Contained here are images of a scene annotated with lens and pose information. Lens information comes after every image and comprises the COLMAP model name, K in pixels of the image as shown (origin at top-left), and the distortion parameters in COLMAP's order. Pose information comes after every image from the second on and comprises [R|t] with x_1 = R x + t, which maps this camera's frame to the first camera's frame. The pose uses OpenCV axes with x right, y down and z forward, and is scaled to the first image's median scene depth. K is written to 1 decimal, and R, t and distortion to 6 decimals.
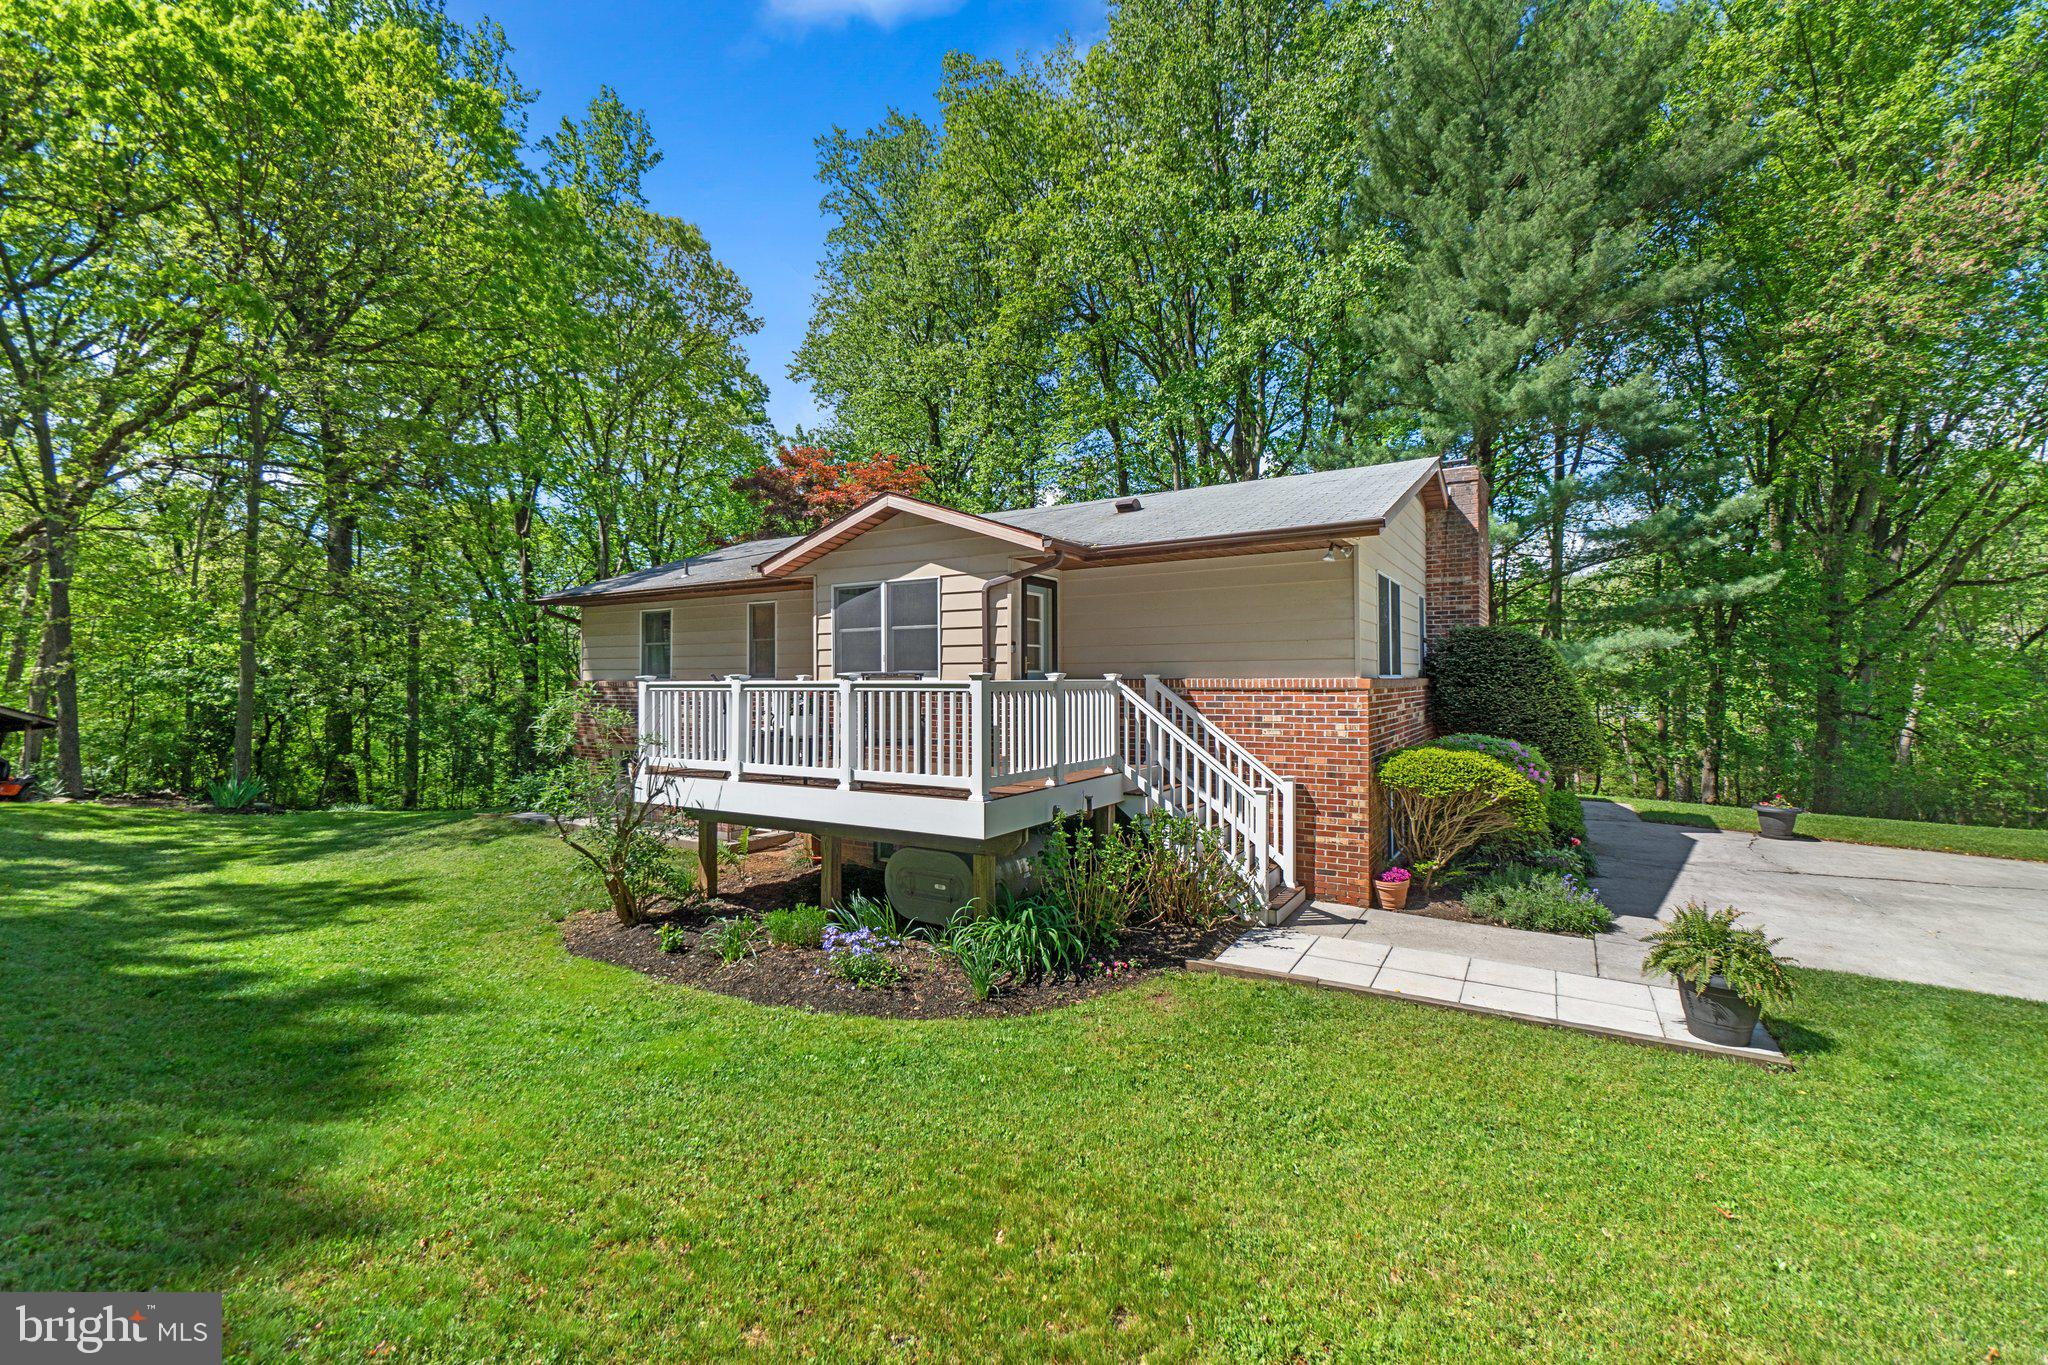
lens RADIAL K [[889.2, 0, 1028.7], [0, 889.2, 680.4], [0, 0, 1]] dist [-0.007950, 0.000148]
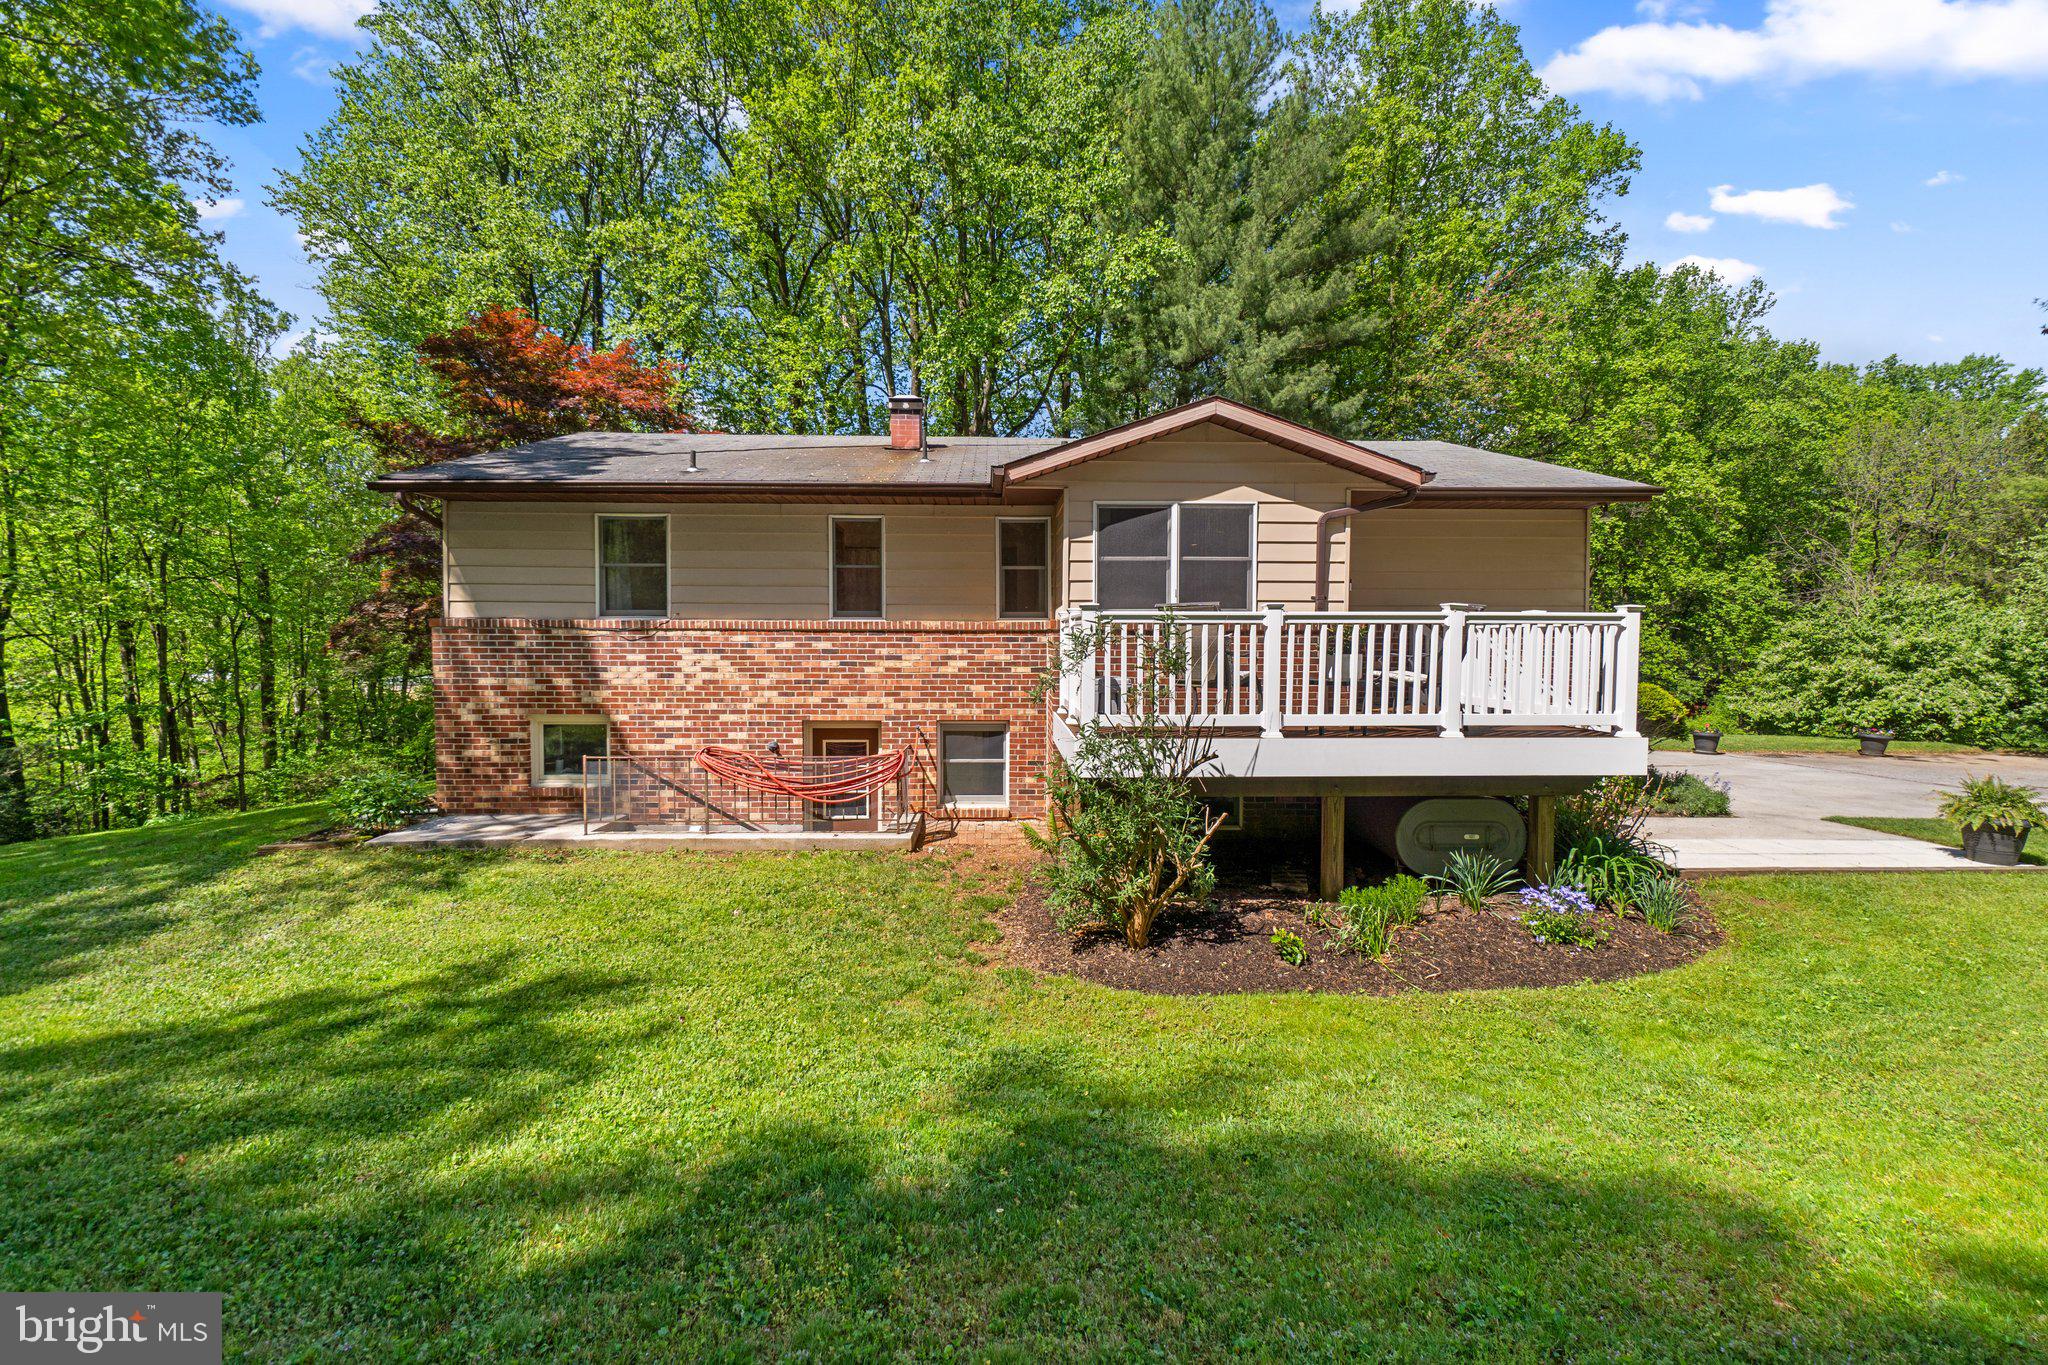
lens RADIAL K [[891.3, 0, 1024.5], [0, 891.3, 658.5], [0, 0, 1]] dist [-0.002385, -0.000012]
pose [[0.823906, -0.006028, 0.566695, -0.796875], [-0.003549, 0.999869, 0.015795, 0.025689], [-0.566716, -0.015025, 0.823776, 0.394482]]
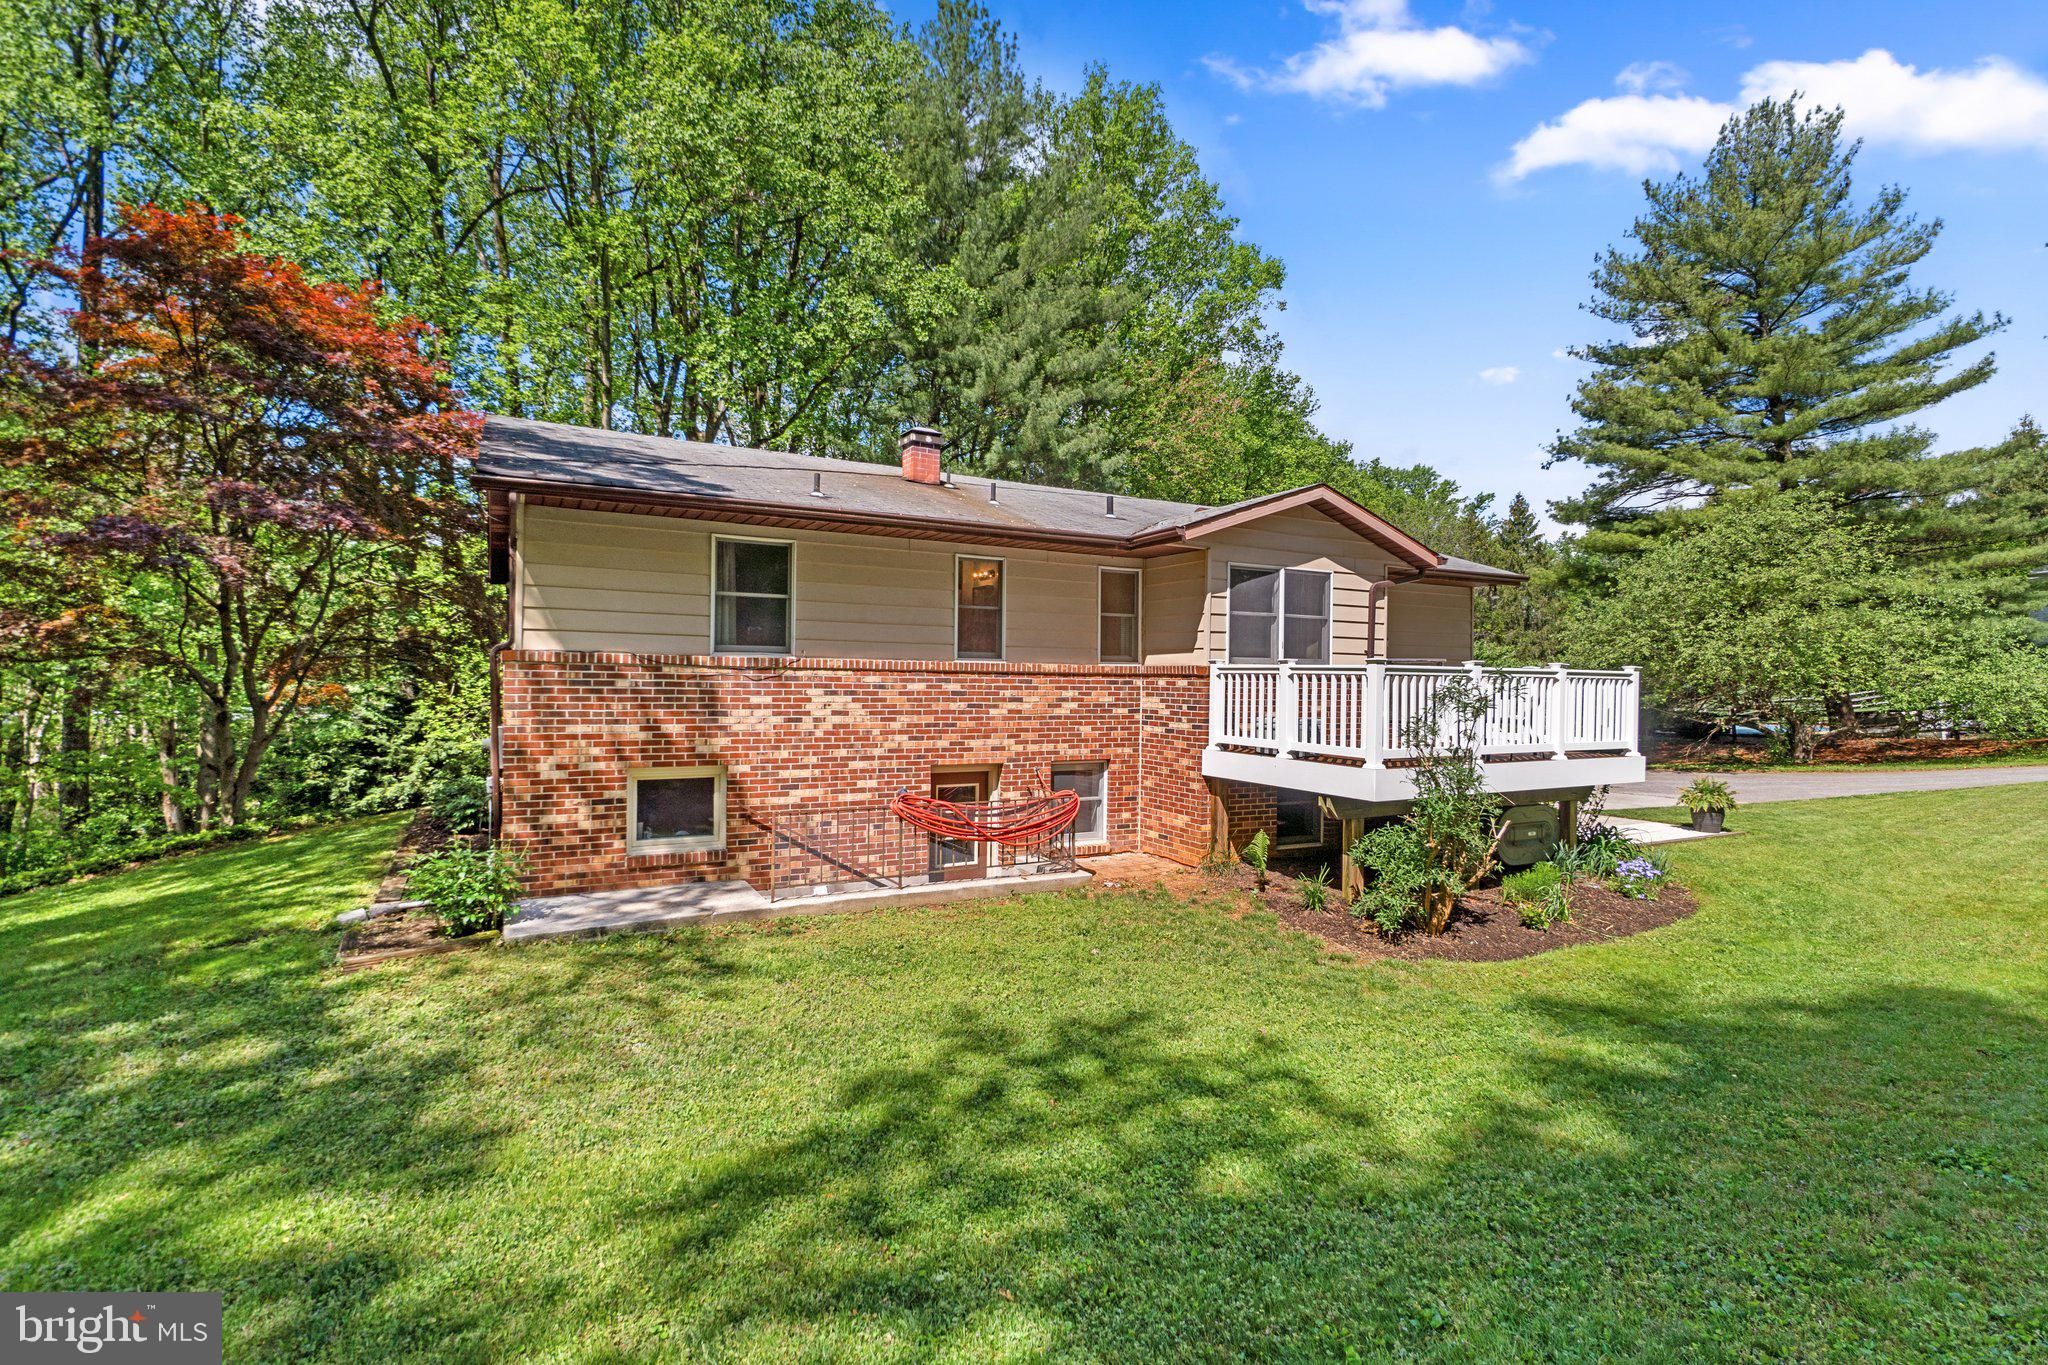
lens RADIAL K [[953.9, 0, 1061.9], [0, 953.9, 649.0], [0, 0, 1]] dist [-0.001798, -0.000226]
pose [[0.472950, 0.037131, 0.880307, -1.266990], [-0.012943, 0.999297, -0.035196, 0.021283], [-0.880994, 0.005252, 0.473097, 0.742086]]
